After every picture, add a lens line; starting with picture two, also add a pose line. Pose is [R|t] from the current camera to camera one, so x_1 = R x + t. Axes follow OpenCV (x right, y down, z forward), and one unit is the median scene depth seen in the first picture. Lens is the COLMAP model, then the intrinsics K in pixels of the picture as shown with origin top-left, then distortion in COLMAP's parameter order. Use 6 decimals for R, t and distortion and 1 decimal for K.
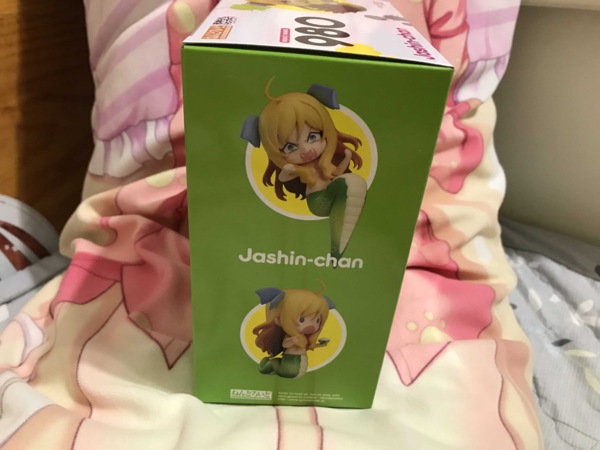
lens RADIAL K [[499.0, 0, 298.8], [0, 499.0, 198.5], [0, 0, 1]] dist [0.000016, -0.005542]
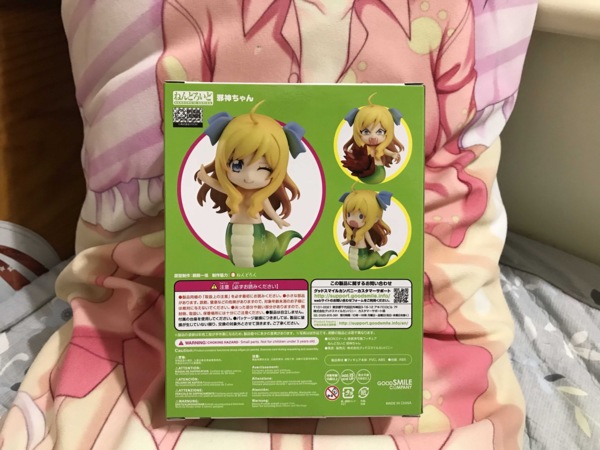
lens RADIAL K [[499.0, 0, 298.8], [0, 499.0, 198.5], [0, 0, 1]] dist [0.000016, -0.005542]
pose [[0.999962, -0.001800, 0.008576, -0.005053], [0.000758, 0.992781, 0.119937, -0.208876], [-0.008730, -0.119925, 0.992745, 0.034993]]
